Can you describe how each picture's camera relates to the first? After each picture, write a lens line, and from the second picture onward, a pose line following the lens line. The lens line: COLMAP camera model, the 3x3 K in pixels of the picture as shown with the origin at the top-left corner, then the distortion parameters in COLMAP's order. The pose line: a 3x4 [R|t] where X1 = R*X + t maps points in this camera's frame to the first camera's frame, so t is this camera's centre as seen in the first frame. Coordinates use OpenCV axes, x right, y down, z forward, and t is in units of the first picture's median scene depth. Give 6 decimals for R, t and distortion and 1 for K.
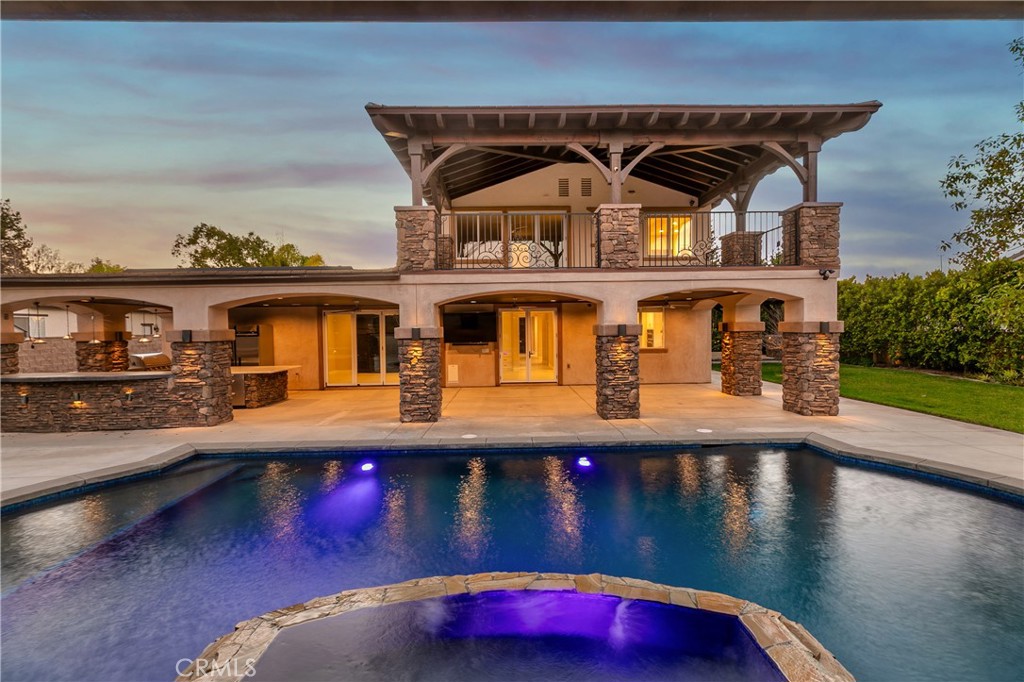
lens RADIAL K [[453.9, 0, 513.5], [0, 453.9, 338.0], [0, 0, 1]] dist [0.006169, -0.000082]
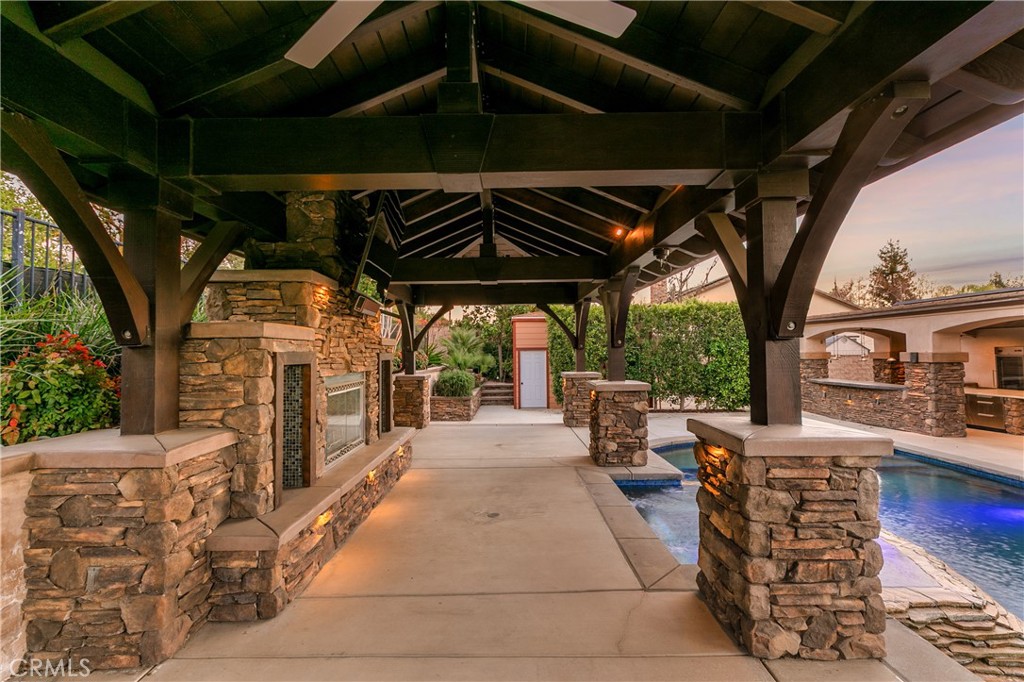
lens RADIAL K [[453.9, 0, 513.5], [0, 453.9, 338.0], [0, 0, 1]] dist [0.006169, -0.000082]
pose [[-0.004937, -0.016759, -0.999847, 0.477446], [-0.018140, 0.999697, -0.016667, -0.015239], [0.999823, 0.018055, -0.005239, -0.060487]]
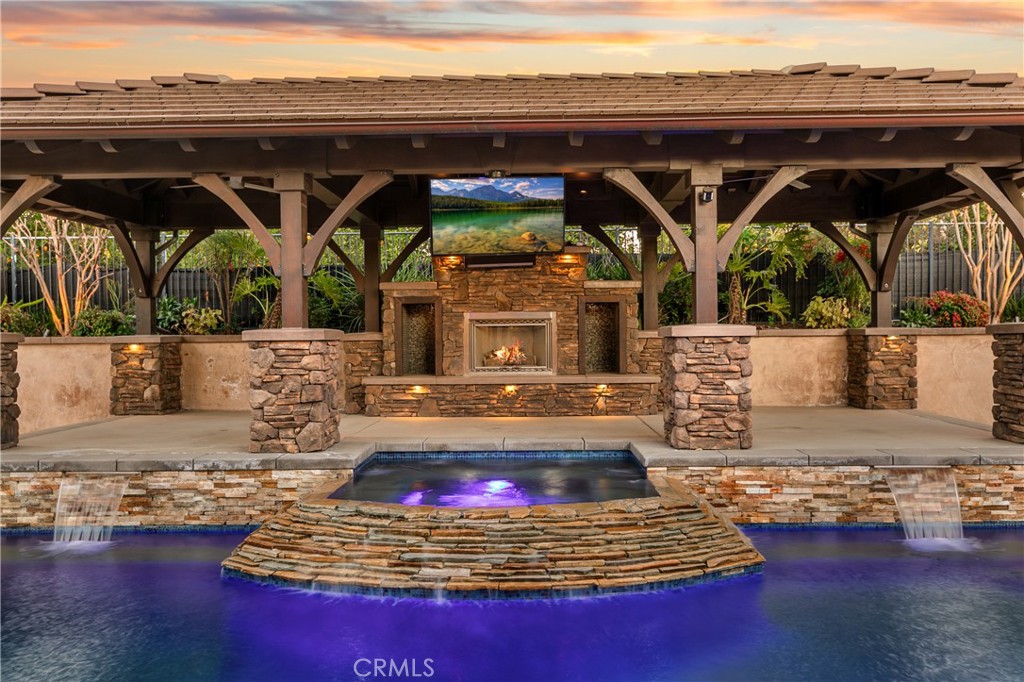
lens RADIAL K [[809.6, 0, 512.0], [0, 809.6, 341.0], [0, 0, 1]] dist [0.007353, 0.001490]
pose [[-0.999204, 0.022660, 0.032834, -0.041327], [0.023798, 0.999114, 0.034700, 0.019131], [-0.032019, 0.035454, -0.998858, 0.891255]]
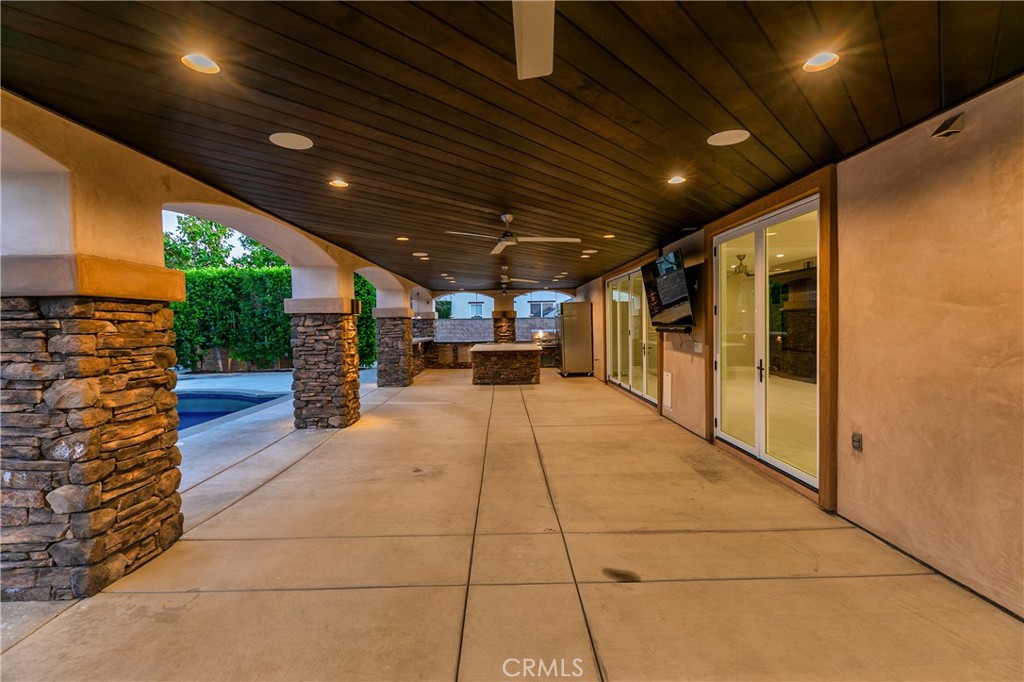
lens RADIAL K [[453.9, 0, 513.5], [0, 453.9, 338.0], [0, 0, 1]] dist [0.006169, -0.000082]
pose [[0.003337, 0.046785, -0.998899, 0.537865], [-0.005594, 0.998890, 0.046766, 0.002833], [0.999979, 0.005432, 0.003595, 1.310673]]
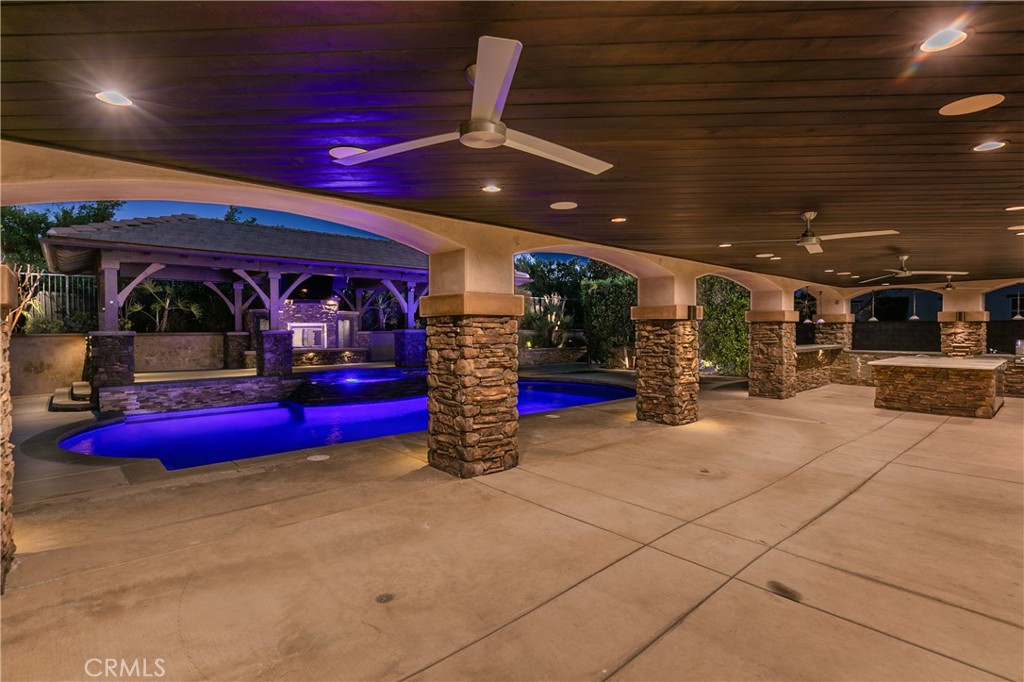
lens RADIAL K [[504.4, 0, 514.0], [0, 504.4, 338.1], [0, 0, 1]] dist [0.000311, -0.000034]
pose [[-0.754889, 0.028842, -0.655218, 0.589267], [0.000075, 0.999036, 0.043890, -0.006482], [0.655852, 0.033083, -0.754164, 1.506462]]
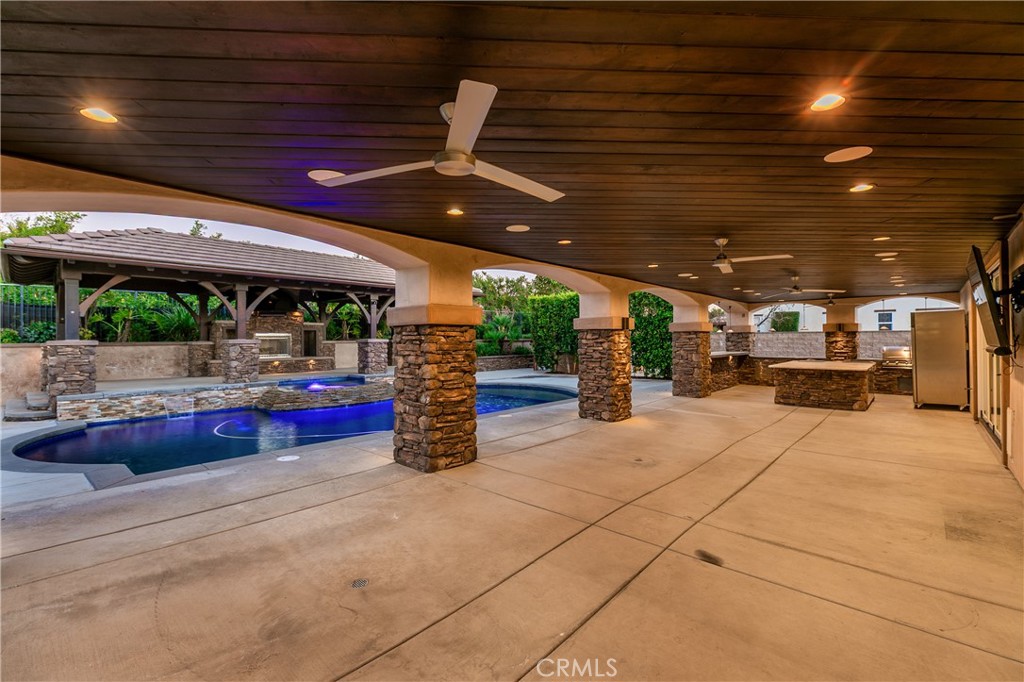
lens RADIAL K [[453.9, 0, 513.5], [0, 453.9, 338.0], [0, 0, 1]] dist [0.006169, -0.000082]
pose [[-0.683128, 0.016039, -0.730122, 0.600112], [-0.001076, 0.999736, 0.022969, -0.003947], [0.730298, 0.016477, -0.682930, 1.505671]]
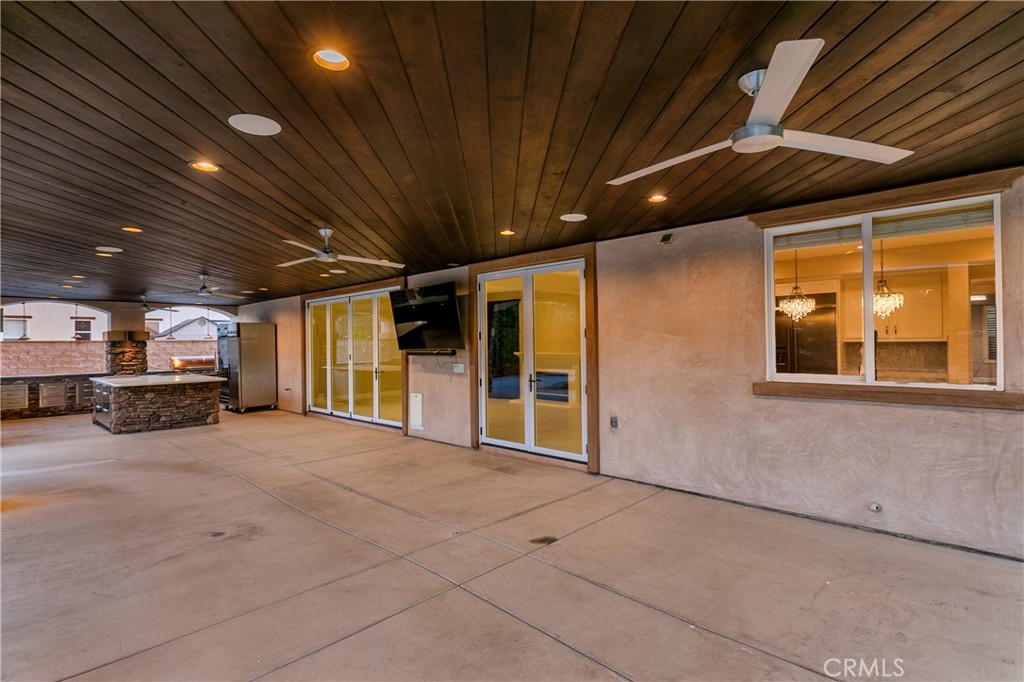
lens RADIAL K [[495.3, 0, 512.7], [0, 495.3, 338.8], [0, 0, 1]] dist [-0.000808, -0.000488]
pose [[0.709881, -0.000893, -0.704321, 0.523423], [-0.013570, 0.999796, -0.014944, 0.008170], [0.704191, 0.020166, 0.709725, 1.069145]]
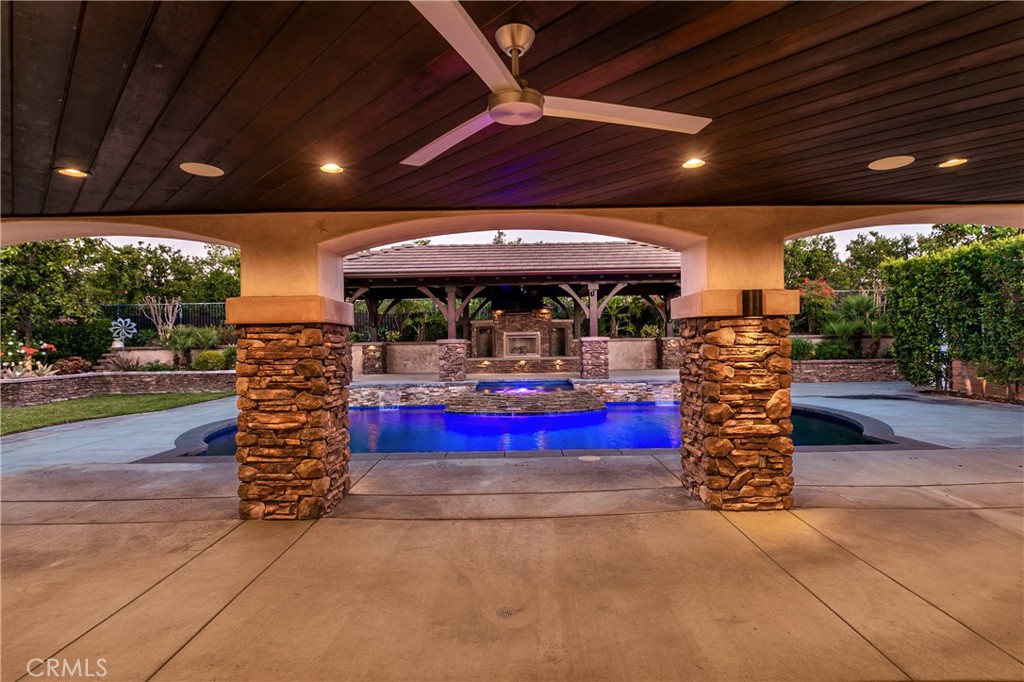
lens RADIAL K [[495.3, 0, 512.7], [0, 495.3, 338.8], [0, 0, 1]] dist [-0.000808, -0.000488]
pose [[-0.999430, 0.030723, 0.014012, 0.006193], [0.031017, 0.999294, 0.021219, 0.003727], [-0.013351, 0.021641, -0.999677, 1.508689]]
